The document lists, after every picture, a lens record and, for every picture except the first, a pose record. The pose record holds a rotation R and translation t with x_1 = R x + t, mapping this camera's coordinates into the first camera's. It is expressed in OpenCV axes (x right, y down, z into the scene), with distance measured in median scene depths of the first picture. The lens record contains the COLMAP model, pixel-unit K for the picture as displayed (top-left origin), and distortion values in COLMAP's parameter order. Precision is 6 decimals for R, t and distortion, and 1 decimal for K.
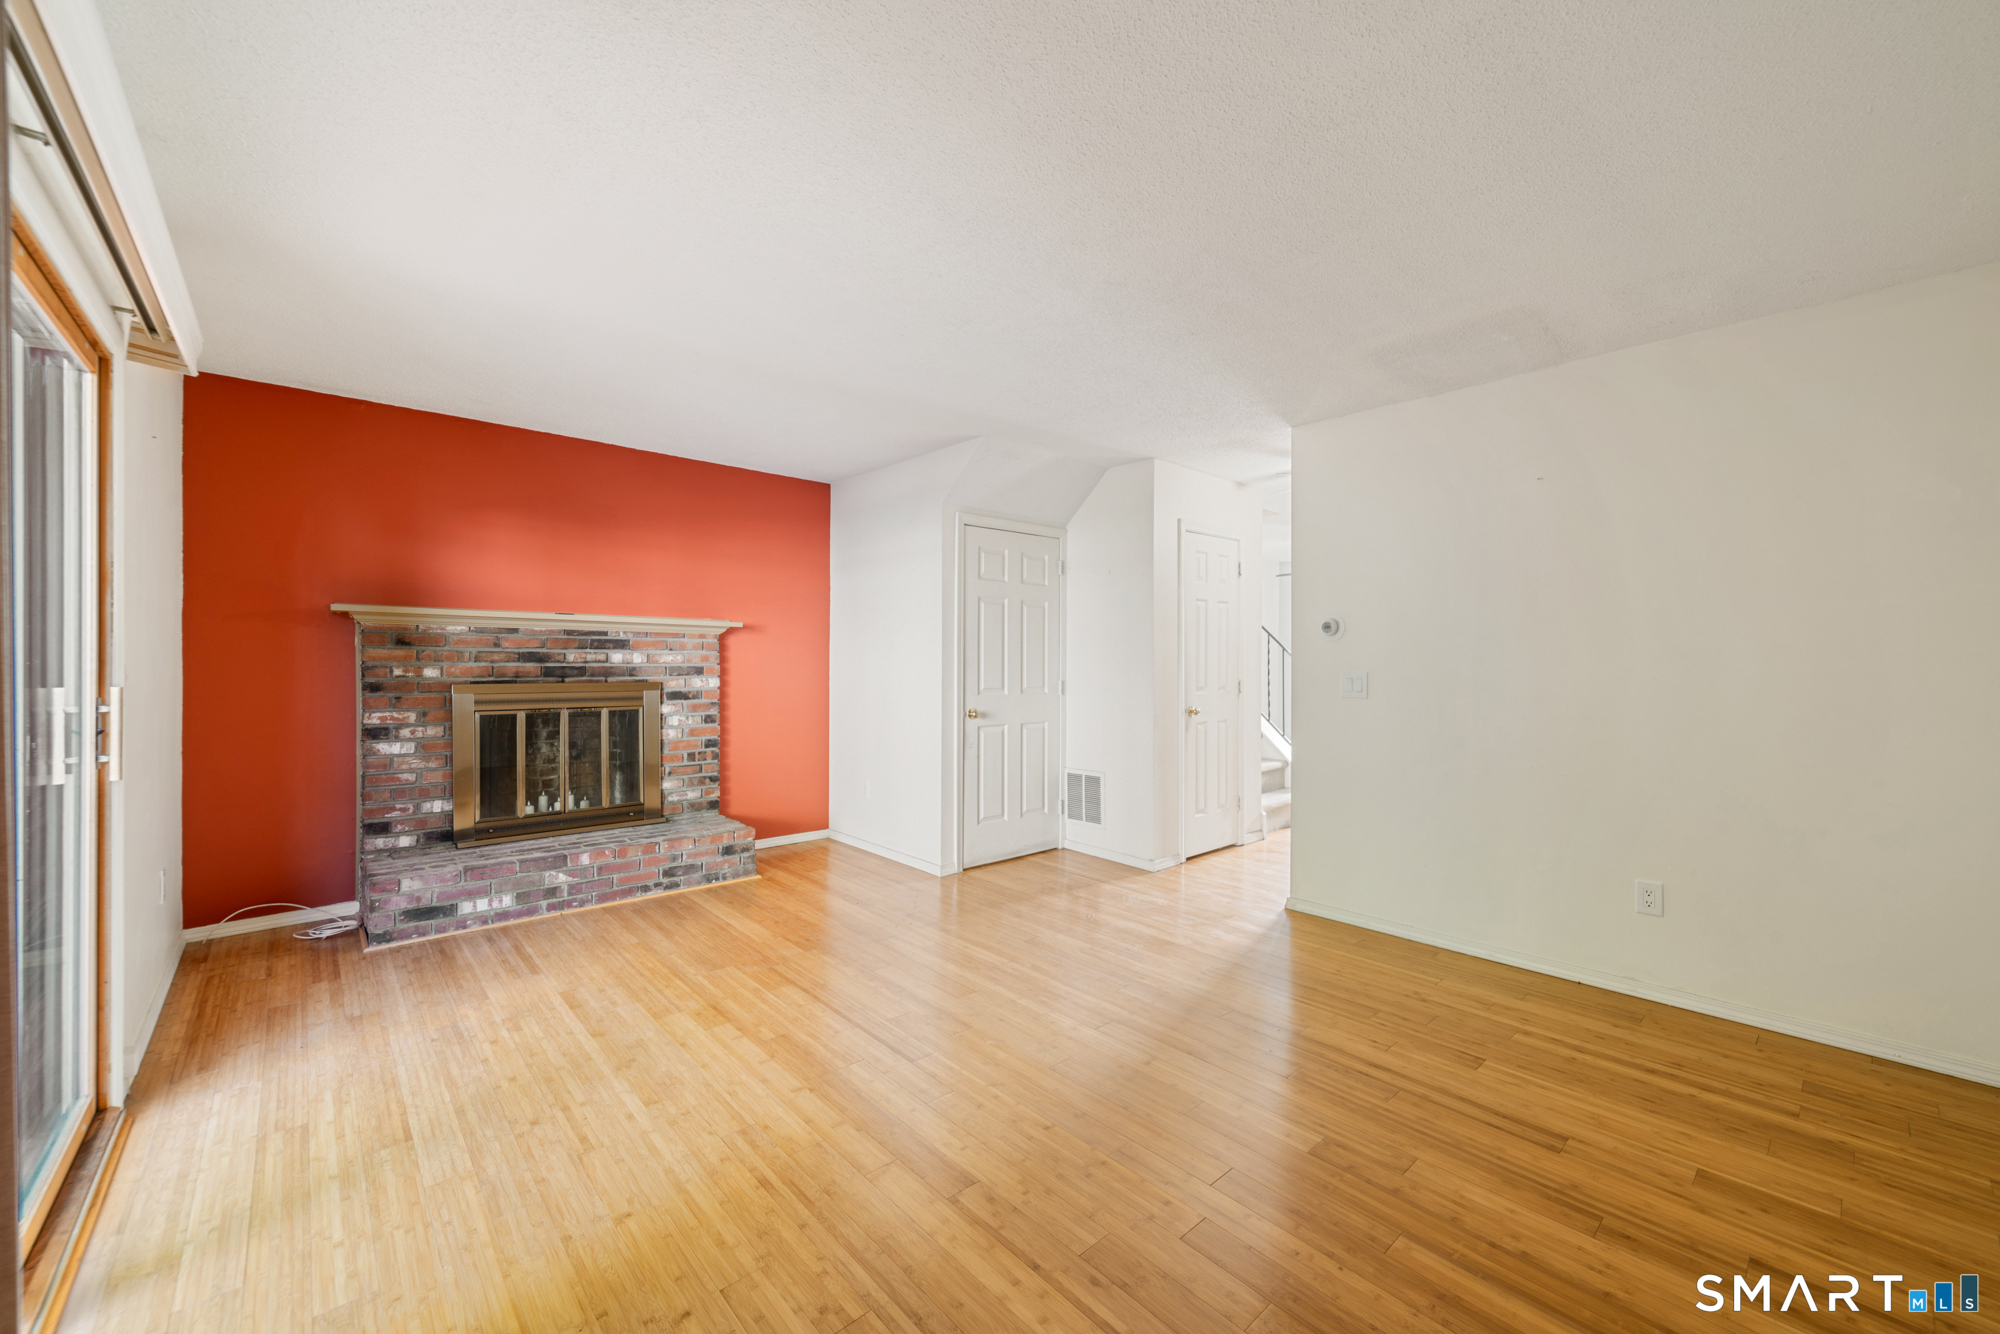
lens RADIAL K [[781.6, 0, 1007.4], [0, 781.6, 658.0], [0, 0, 1]] dist [0.000550, 0.000427]
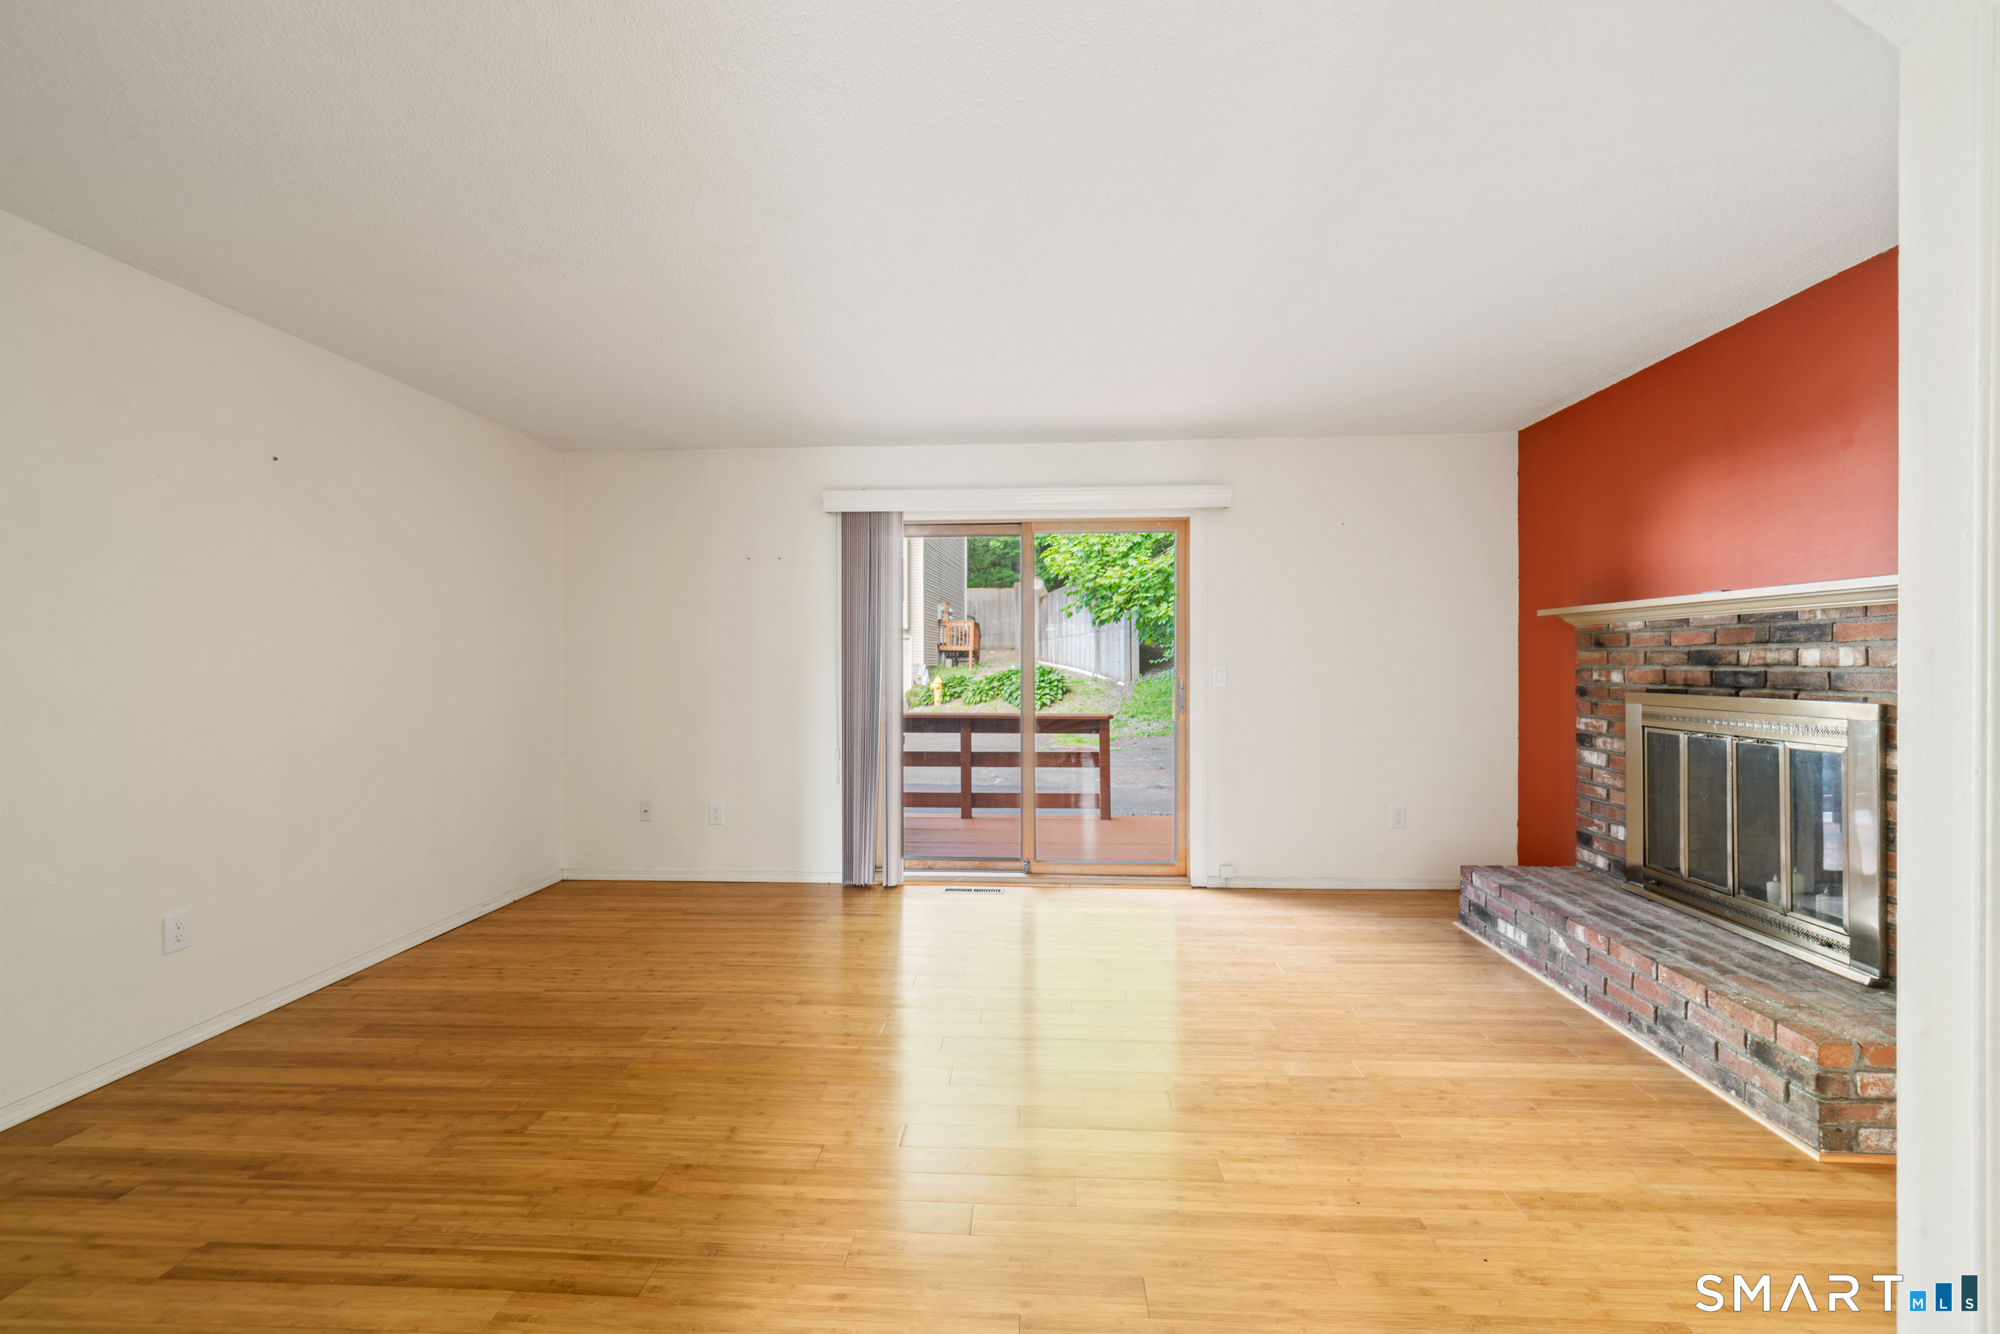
lens RADIAL K [[781.6, 0, 1007.4], [0, 781.6, 658.0], [0, 0, 1]] dist [0.000550, 0.000427]
pose [[-0.712054, -0.009607, -0.702059, 0.359303], [0.001125, 0.999889, -0.014824, 0.009319], [0.702124, -0.011345, -0.711964, 1.148412]]
